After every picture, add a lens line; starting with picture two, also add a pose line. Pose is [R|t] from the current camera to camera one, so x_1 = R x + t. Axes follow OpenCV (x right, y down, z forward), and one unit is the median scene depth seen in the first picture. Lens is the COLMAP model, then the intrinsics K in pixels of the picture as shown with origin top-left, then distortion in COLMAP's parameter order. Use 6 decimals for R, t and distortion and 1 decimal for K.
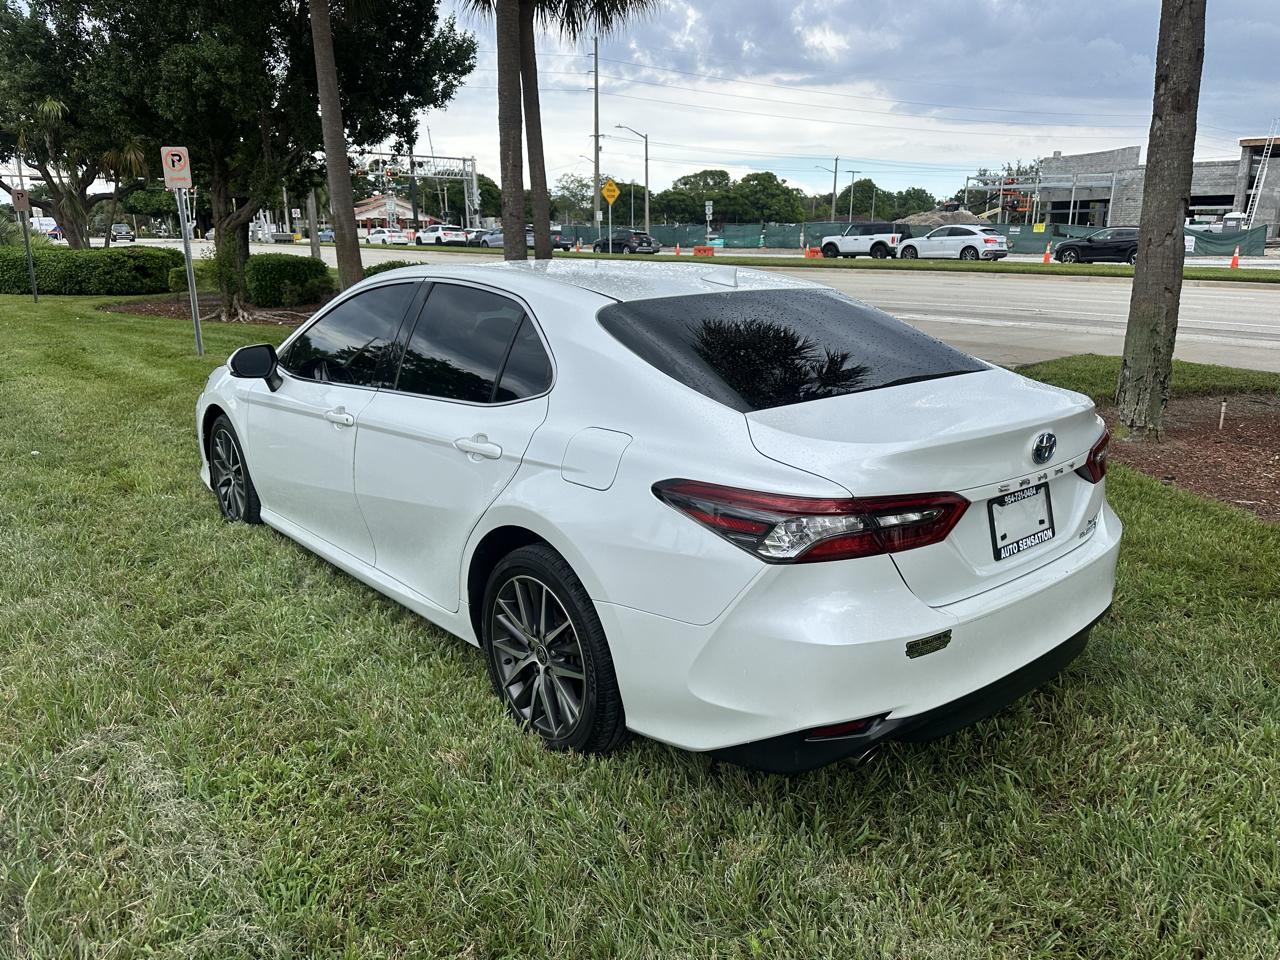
lens RADIAL K [[925.8, 0, 651.5], [0, 925.8, 485.2], [0, 0, 1]] dist [-0.000282, -0.002879]
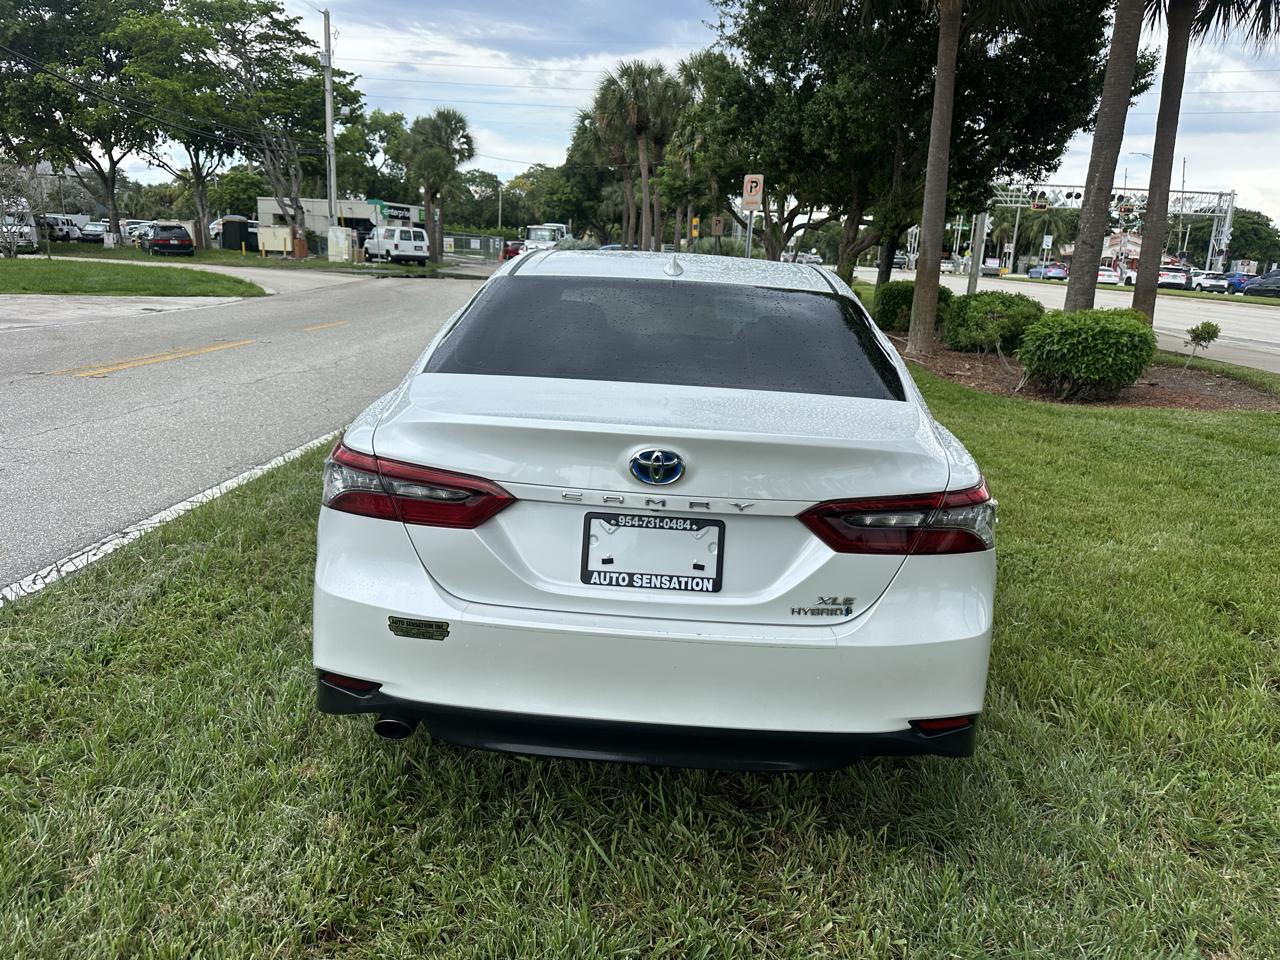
lens RADIAL K [[911.1, 0, 637.6], [0, 911.1, 496.4], [0, 0, 1]] dist [0.044258, -0.048983]
pose [[0.727681, 0.208755, -0.653377, 0.132366], [-0.224008, 0.972659, 0.061283, -0.008315], [0.648306, 0.101767, 0.754548, 0.054577]]
